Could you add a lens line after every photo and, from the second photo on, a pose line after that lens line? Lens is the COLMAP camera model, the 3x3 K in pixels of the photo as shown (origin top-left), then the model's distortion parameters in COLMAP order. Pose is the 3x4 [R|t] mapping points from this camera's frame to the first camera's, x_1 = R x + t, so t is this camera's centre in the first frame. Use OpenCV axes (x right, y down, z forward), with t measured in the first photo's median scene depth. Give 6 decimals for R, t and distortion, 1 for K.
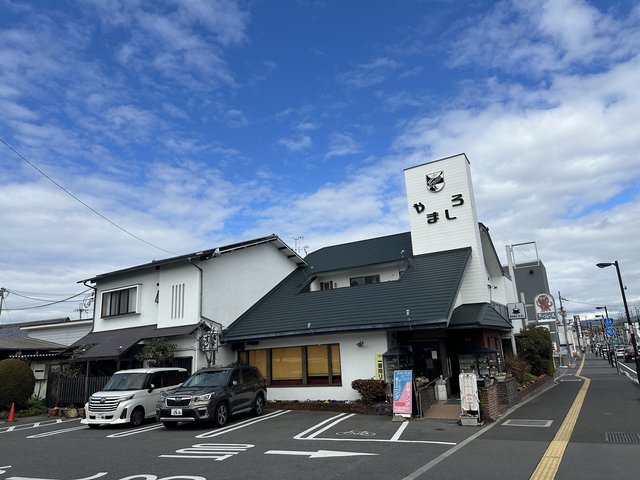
lens RADIAL K [[447.1, 0, 320.0], [0, 447.1, 240.0], [0, 0, 1]] dist [0.000266, 0.001339]
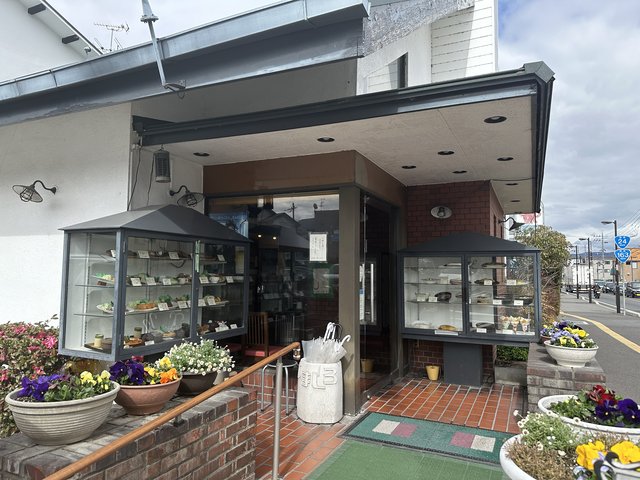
lens RADIAL K [[447.1, 0, 320.0], [0, 447.1, 240.0], [0, 0, 1]] dist [0.000266, 0.001339]
pose [[0.991965, 0.059205, 0.111809, 0.224639], [-0.078799, 0.980525, 0.179892, 0.201306], [-0.098981, -0.187256, 0.977312, 0.729433]]
